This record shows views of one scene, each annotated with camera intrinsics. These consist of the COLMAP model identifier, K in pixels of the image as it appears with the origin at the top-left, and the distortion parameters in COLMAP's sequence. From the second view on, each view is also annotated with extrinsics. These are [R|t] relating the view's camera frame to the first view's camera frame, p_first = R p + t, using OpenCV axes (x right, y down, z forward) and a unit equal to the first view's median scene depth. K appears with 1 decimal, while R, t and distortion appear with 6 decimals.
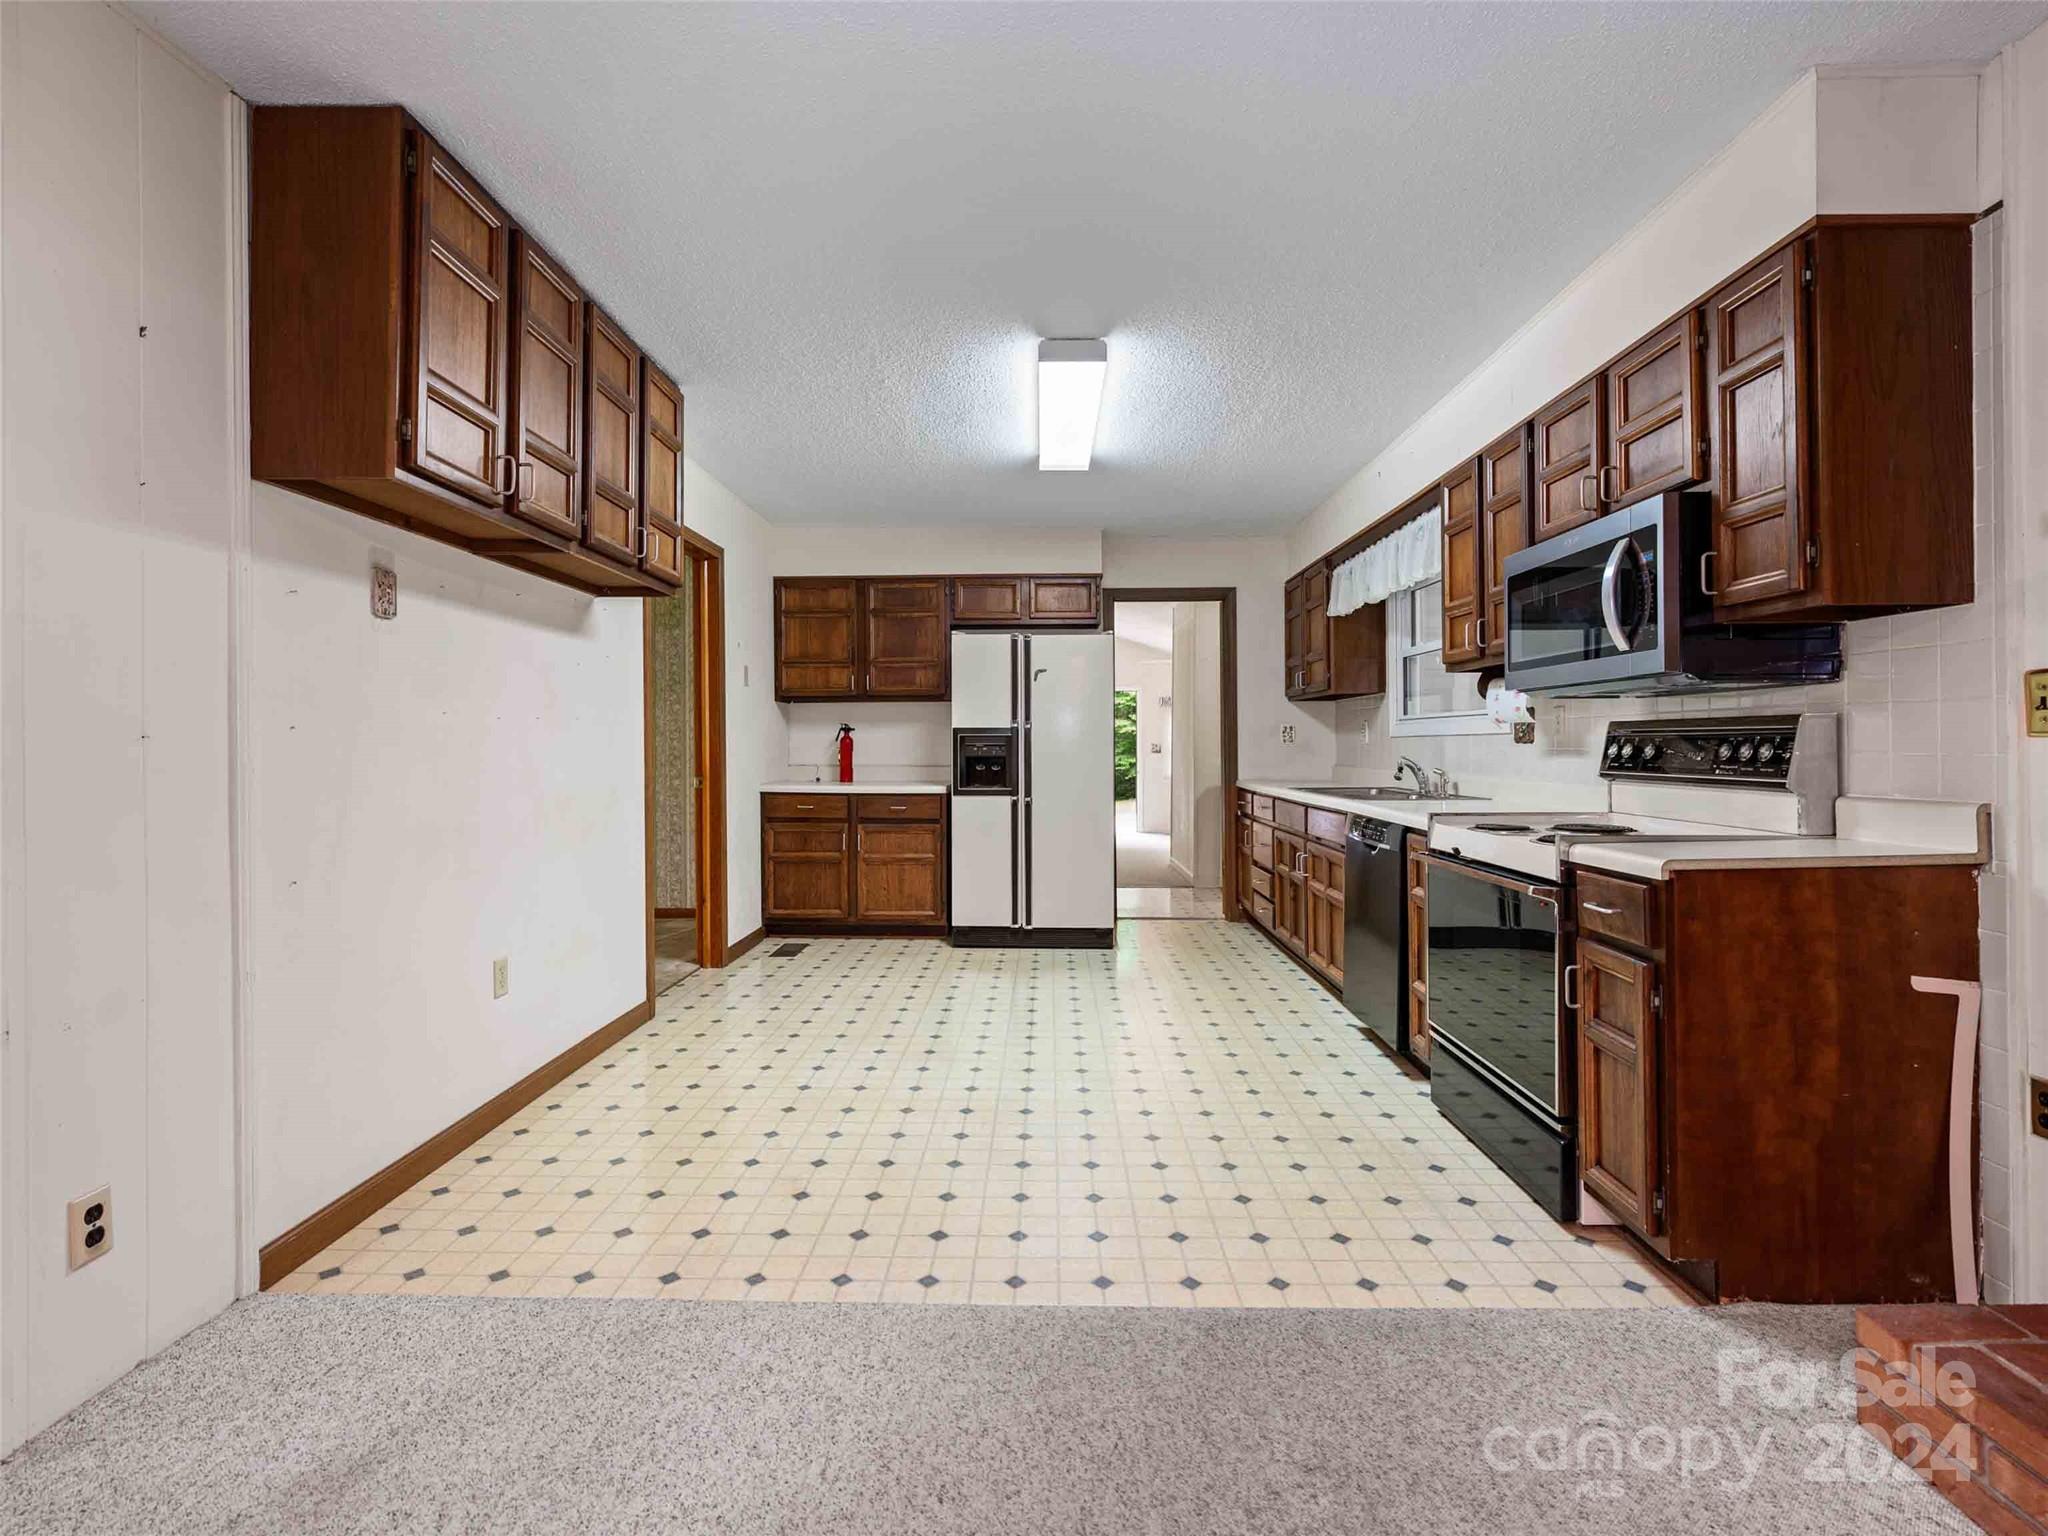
lens RADIAL K [[943.9, 0, 1022.1], [0, 943.9, 746.8], [0, 0, 1]] dist [-0.000718, -0.000141]
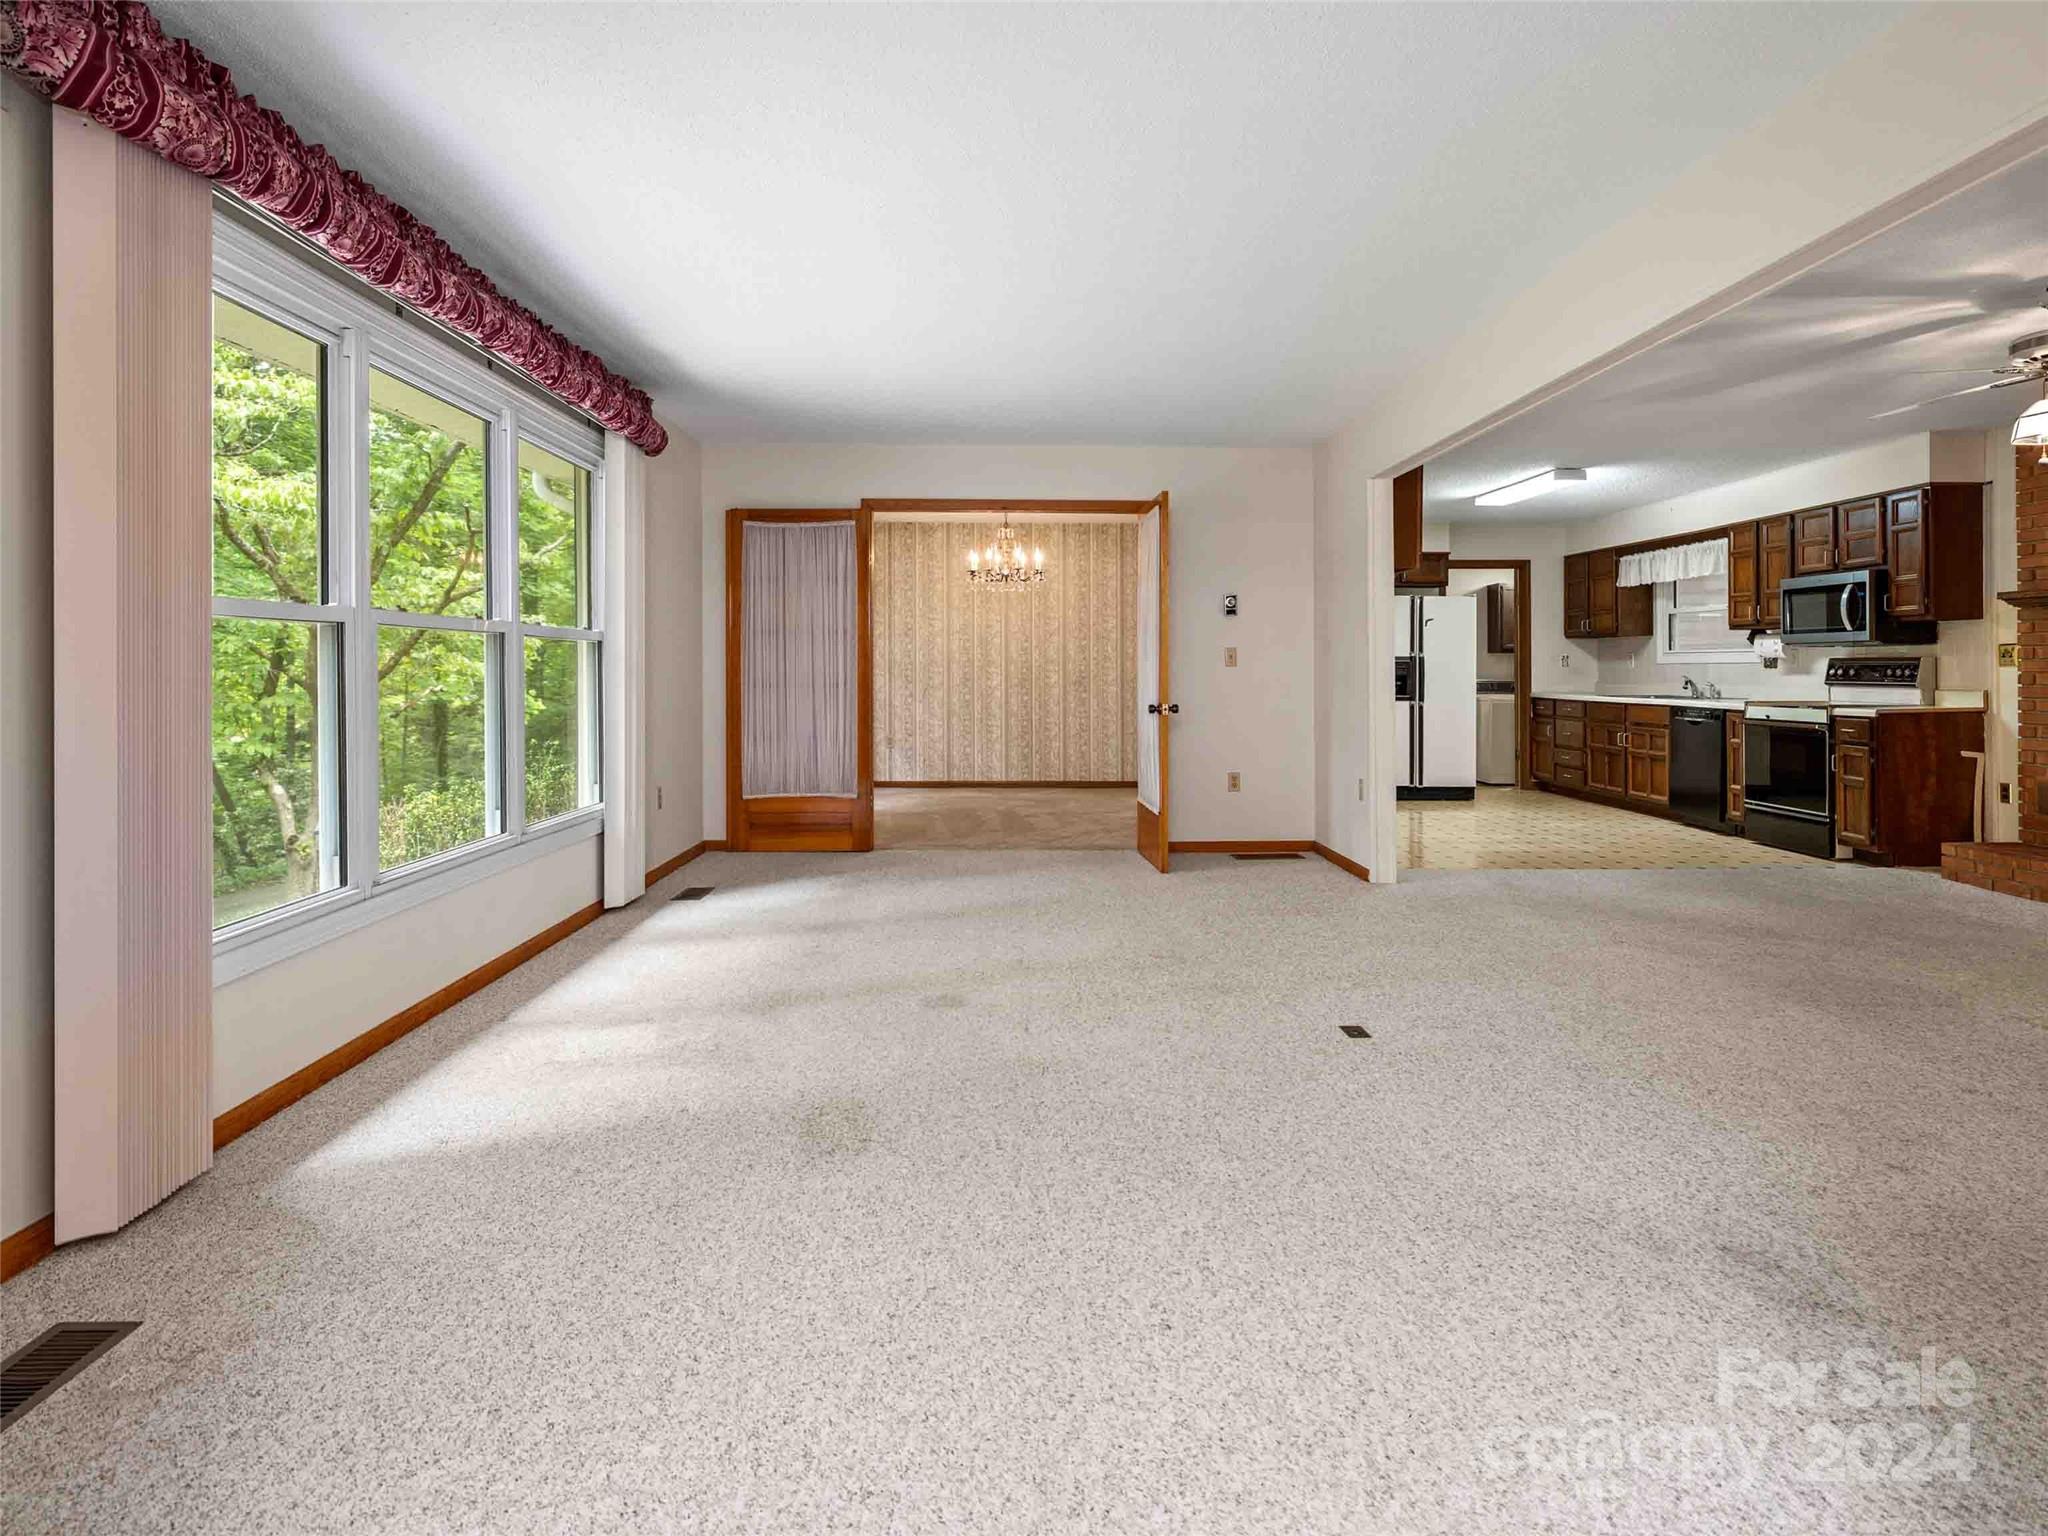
lens RADIAL K [[1127.5, 0, 1022.7], [0, 1127.5, 668.7], [0, 0, 1]] dist [0.001914, 0.000679]
pose [[0.999388, 0.004558, 0.034669, -1.089861], [-0.004505, 0.999989, -0.001612, 0.007900], [-0.034676, 0.001455, 0.999398, -1.253907]]
